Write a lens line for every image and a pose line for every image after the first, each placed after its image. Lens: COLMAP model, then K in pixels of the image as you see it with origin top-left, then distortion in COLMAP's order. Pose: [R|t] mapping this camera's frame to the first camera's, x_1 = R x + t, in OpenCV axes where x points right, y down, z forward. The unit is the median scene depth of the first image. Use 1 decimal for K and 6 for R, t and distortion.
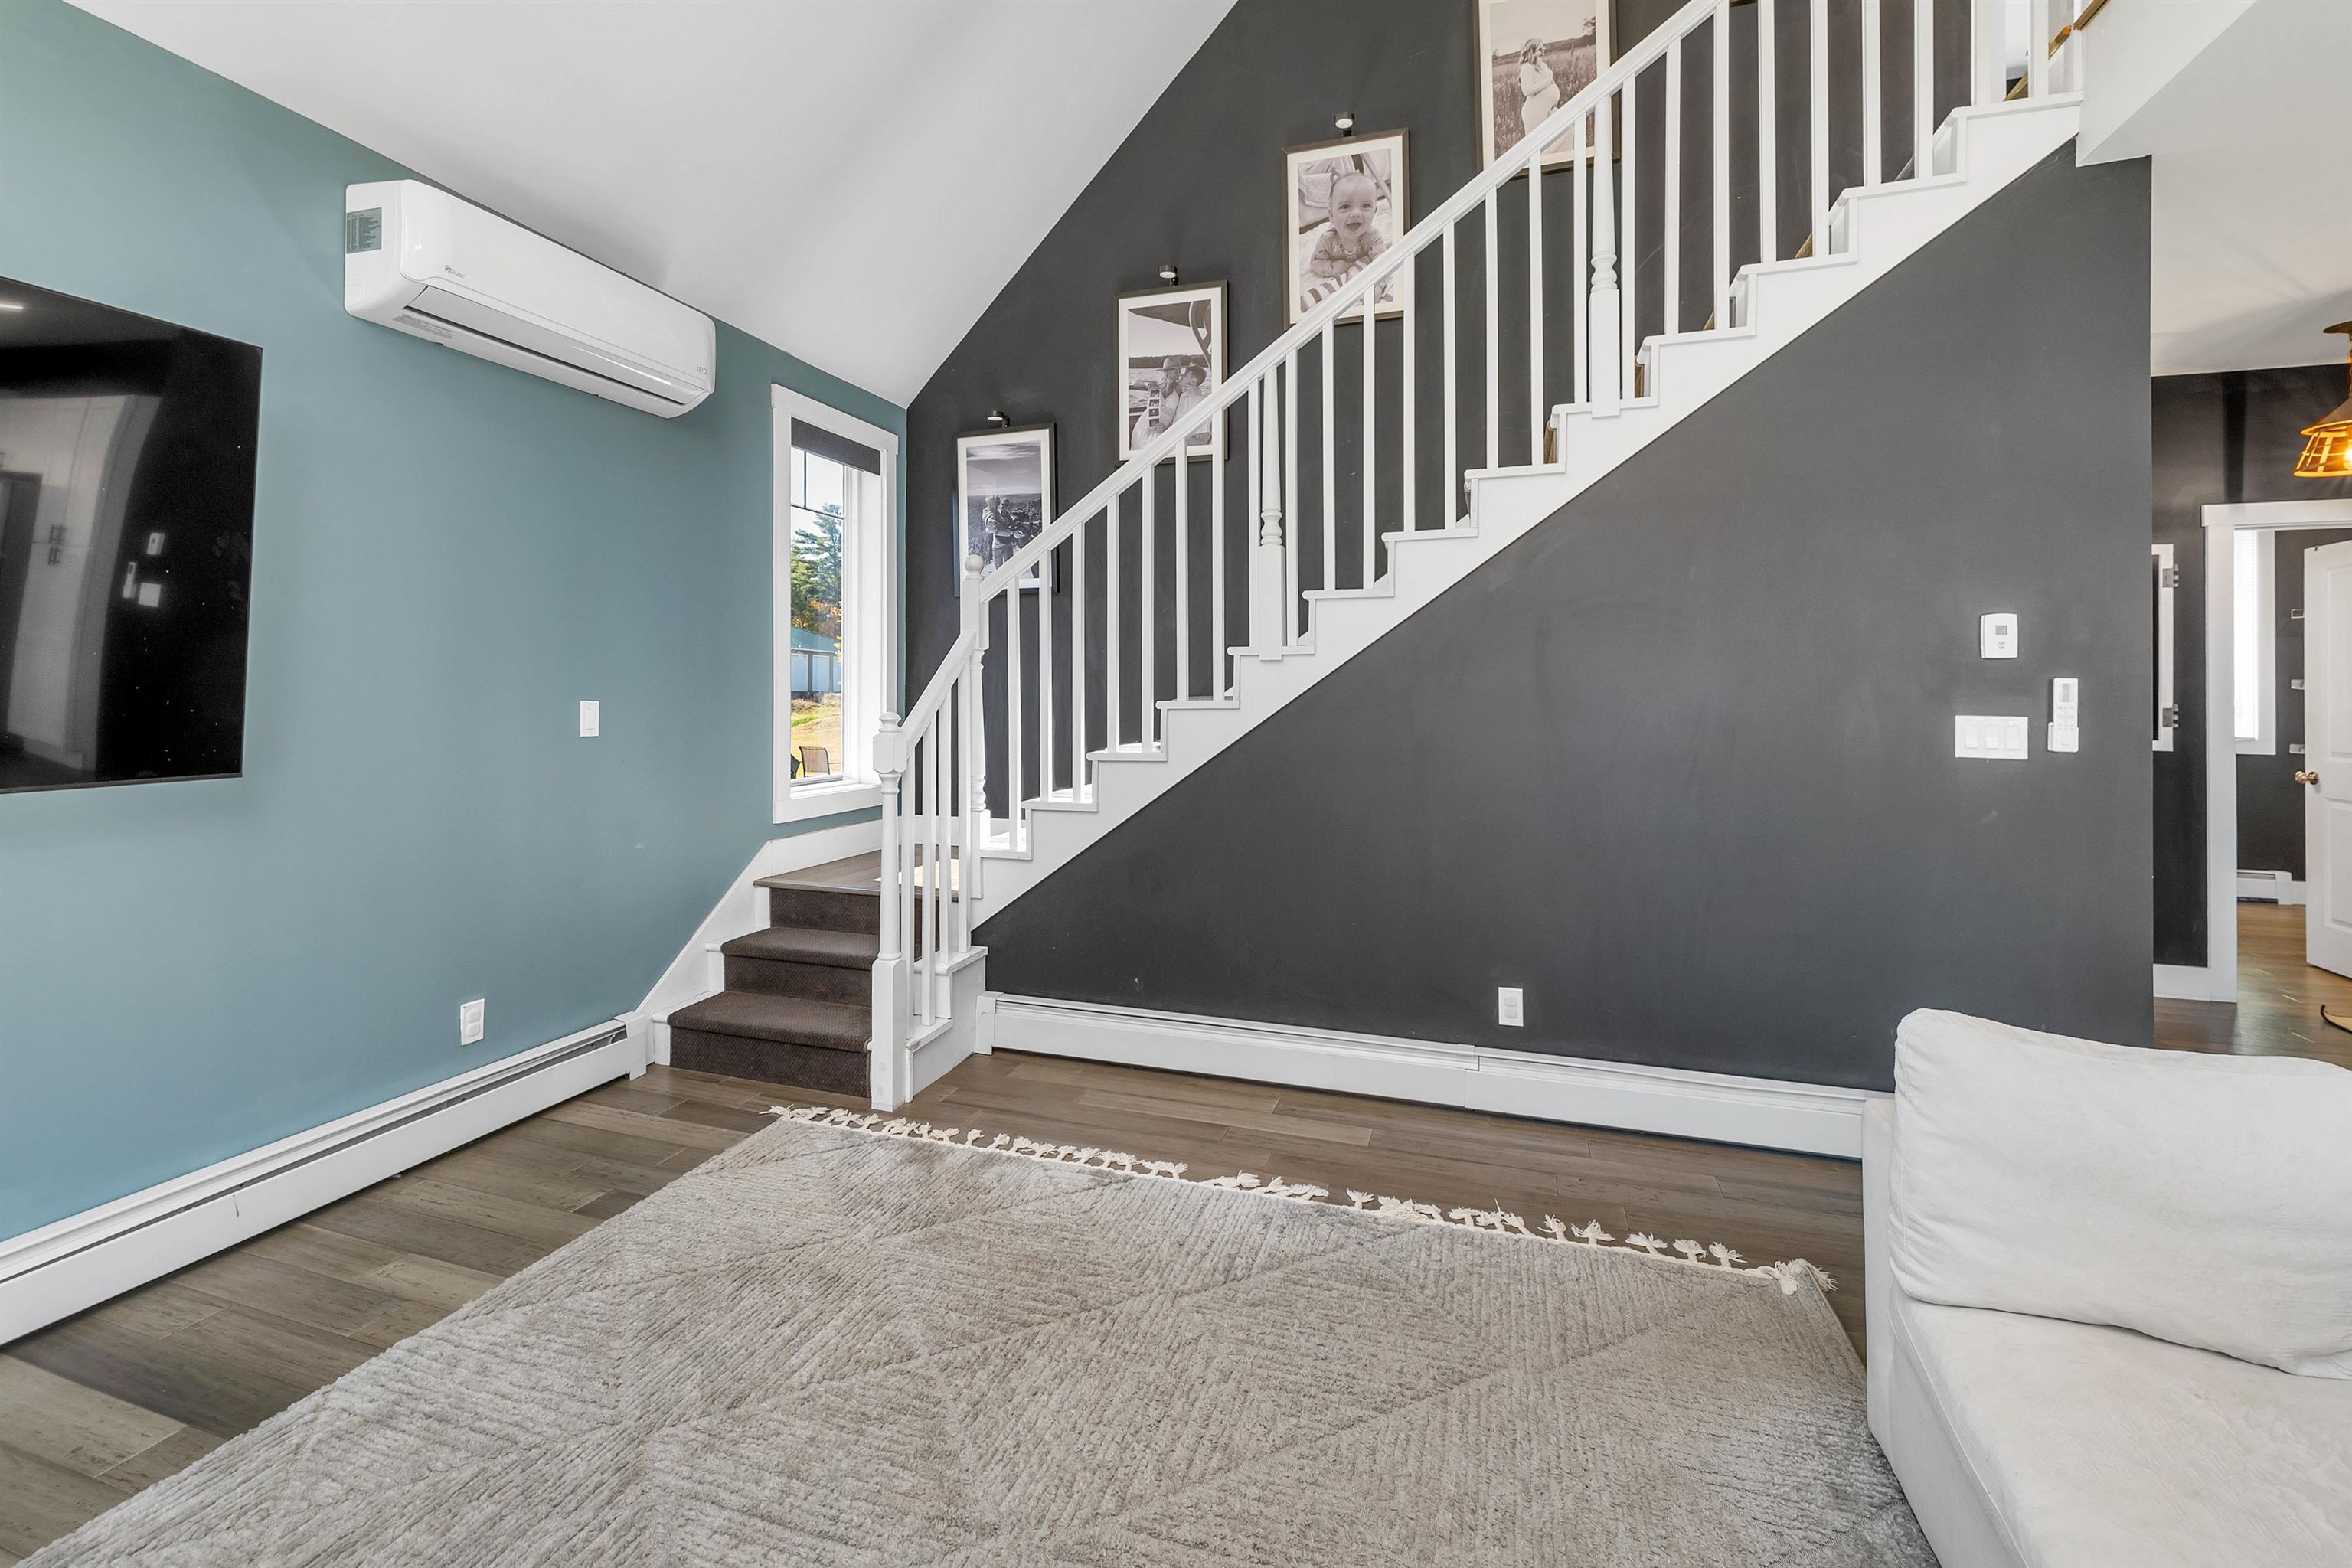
lens RADIAL K [[1012.3, 0, 1175.5], [0, 1012.3, 684.5], [0, 0, 1]] dist [0.000284, -0.000126]
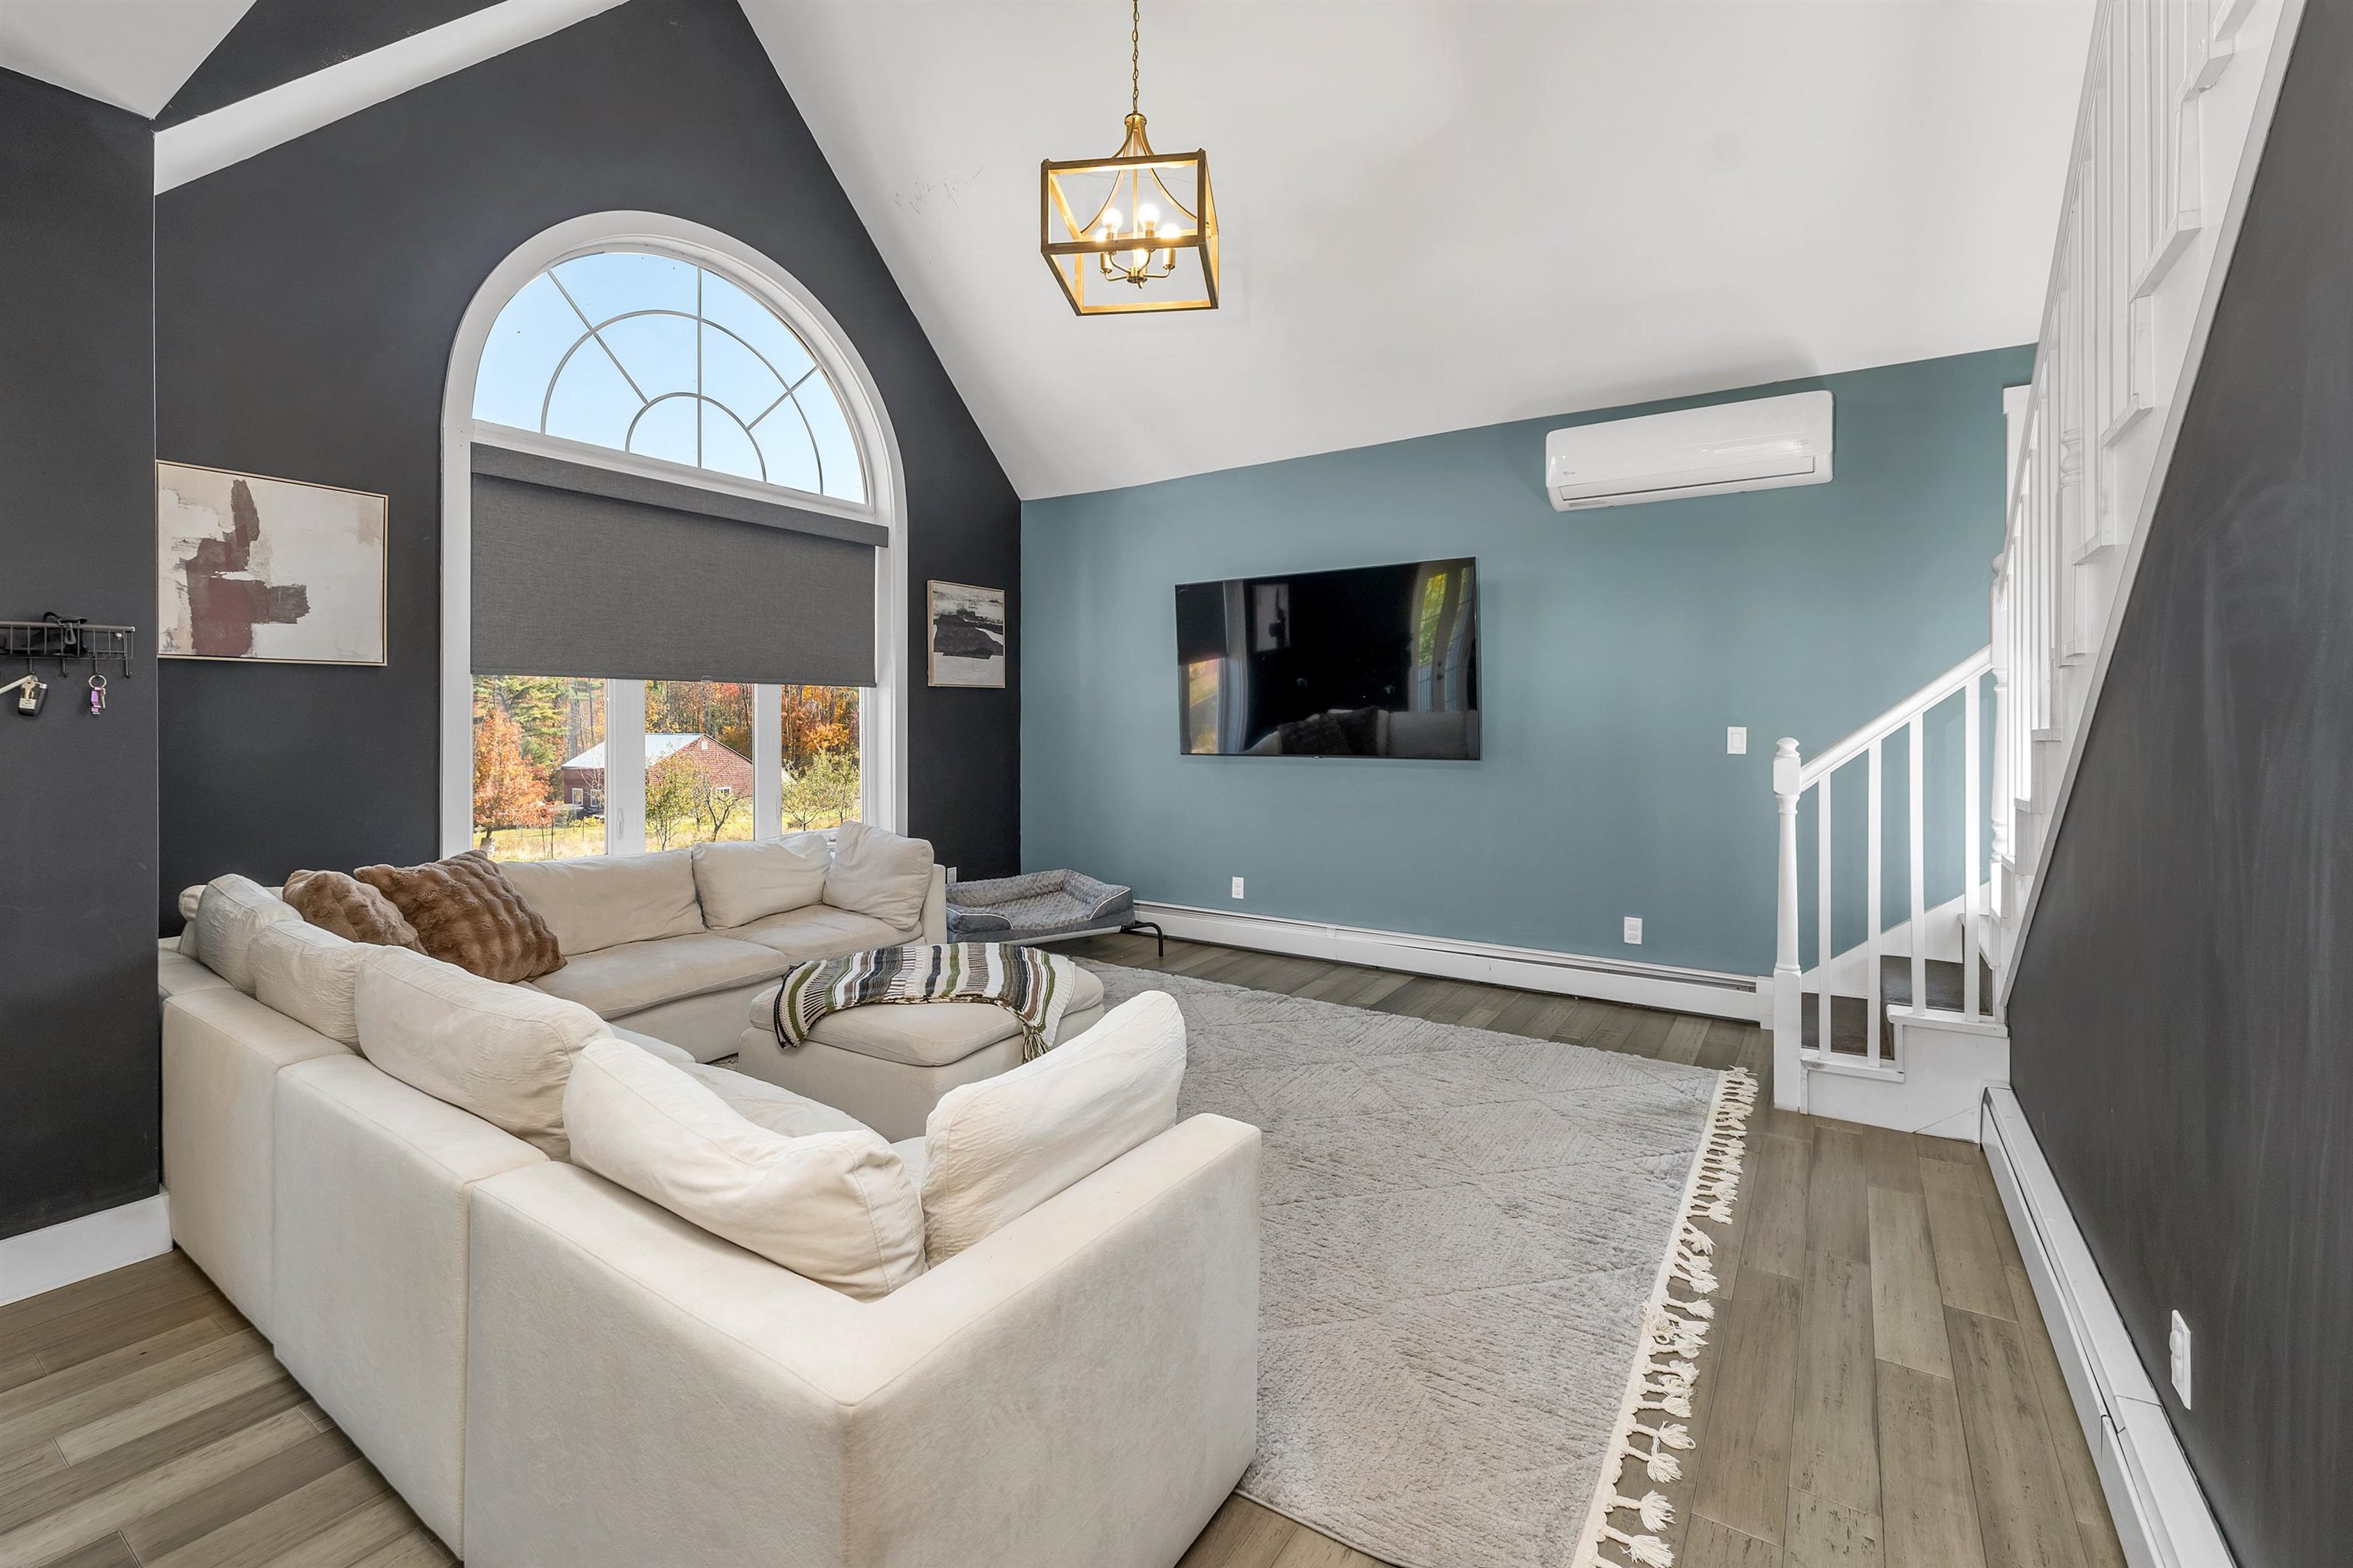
lens RADIAL K [[1022.3, 0, 1165.3], [0, 1022.3, 733.9], [0, 0, 1]] dist [0.003149, 0.000424]
pose [[-0.265441, 0.008216, -0.964092, 1.063955], [0.002221, 0.999966, 0.007911, 0.014945], [0.964125, -0.000041, -0.265450, 0.751855]]
